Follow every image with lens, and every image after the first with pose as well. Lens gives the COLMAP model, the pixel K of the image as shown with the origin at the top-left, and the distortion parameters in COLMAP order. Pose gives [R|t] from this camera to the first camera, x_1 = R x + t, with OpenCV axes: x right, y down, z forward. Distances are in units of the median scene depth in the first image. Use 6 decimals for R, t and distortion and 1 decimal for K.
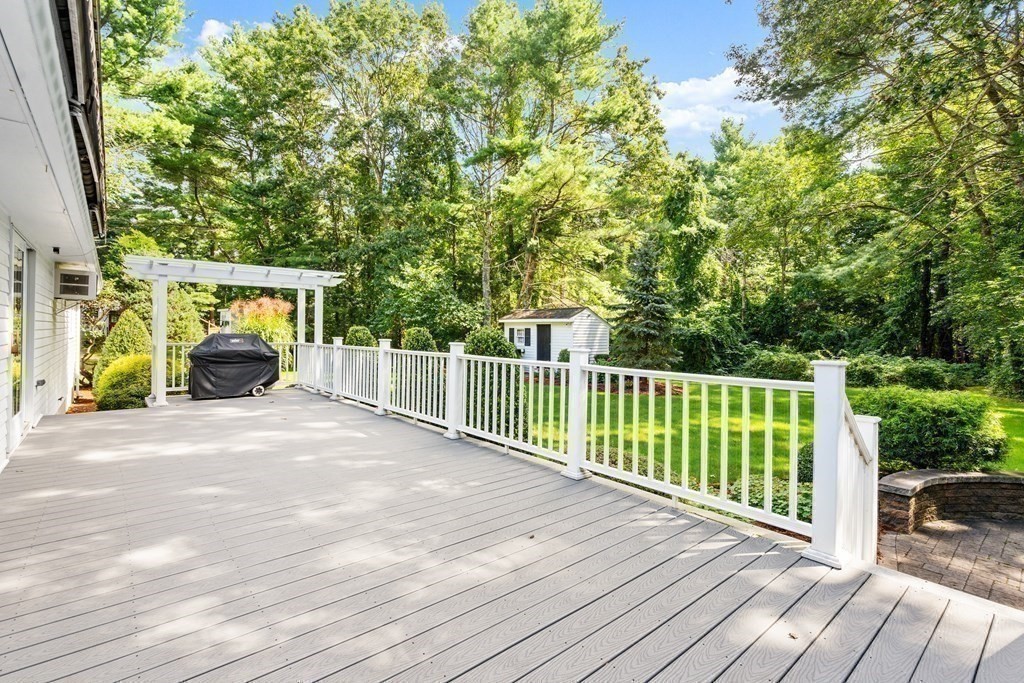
lens RADIAL K [[470.5, 0, 510.0], [0, 470.5, 327.3], [0, 0, 1]] dist [-0.000864, 0.000069]
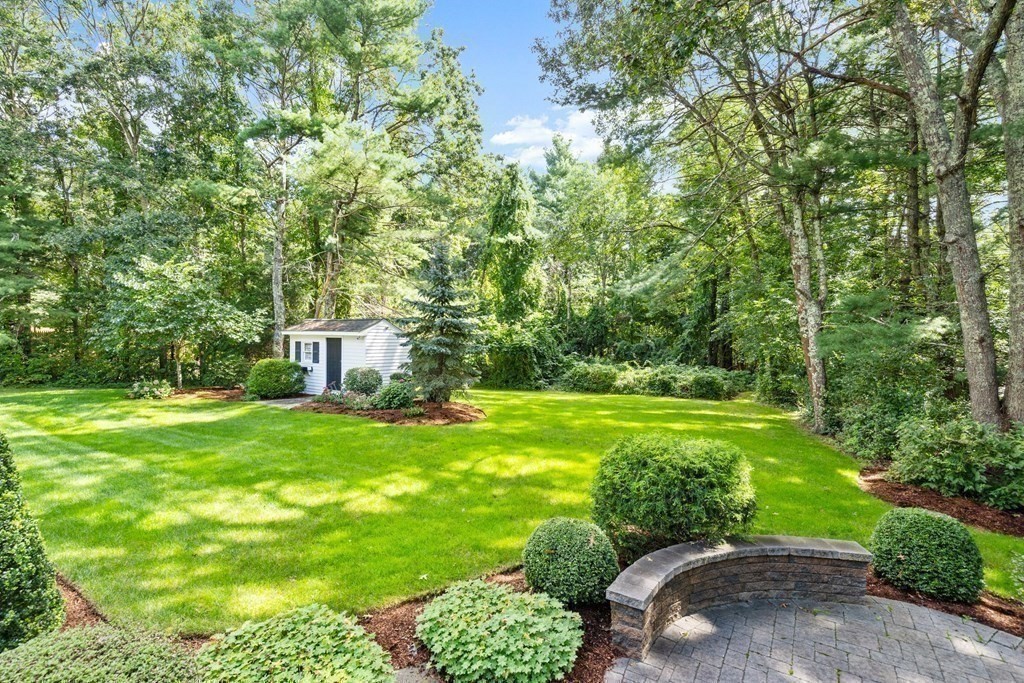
lens RADIAL K [[476.5, 0, 504.8], [0, 476.5, 342.2], [0, 0, 1]] dist [-0.001705, 0.000274]
pose [[0.954215, 0.000352, 0.299120, 0.087102], [-0.006108, 0.999814, 0.018307, -0.012807], [-0.299058, -0.019295, 0.954040, 0.076010]]
